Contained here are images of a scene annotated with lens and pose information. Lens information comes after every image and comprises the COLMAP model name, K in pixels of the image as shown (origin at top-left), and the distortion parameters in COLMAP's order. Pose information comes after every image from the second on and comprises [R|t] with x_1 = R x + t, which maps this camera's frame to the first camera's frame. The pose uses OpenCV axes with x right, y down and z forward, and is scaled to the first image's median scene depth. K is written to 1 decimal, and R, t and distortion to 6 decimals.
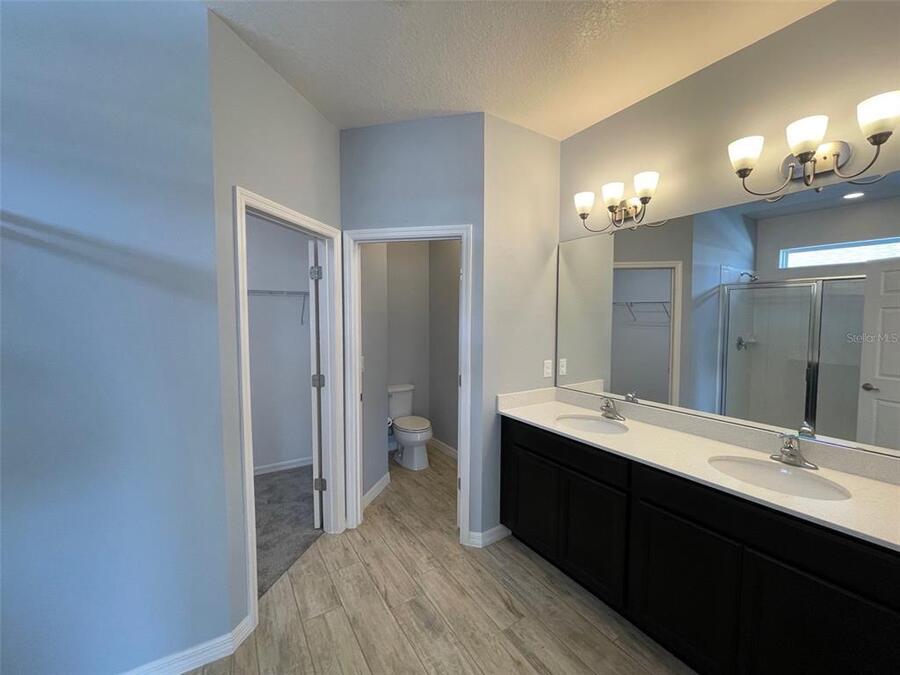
lens RADIAL K [[363.5, 0, 450.0], [0, 363.5, 337.5], [0, 0, 1]] dist [0.001528, -0.000056]
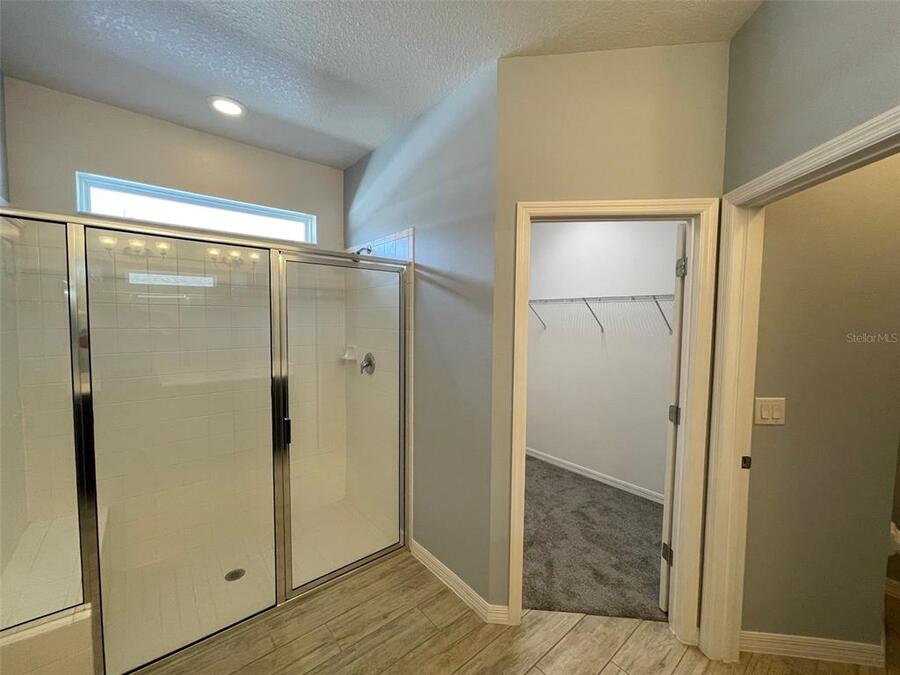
lens RADIAL K [[363.5, 0, 450.0], [0, 363.5, 337.5], [0, 0, 1]] dist [0.001528, -0.000056]
pose [[0.126901, 0.051939, -0.990555, 0.320188], [-0.074392, 0.996314, 0.042710, -0.035260], [0.989122, 0.068270, 0.130297, 0.478161]]
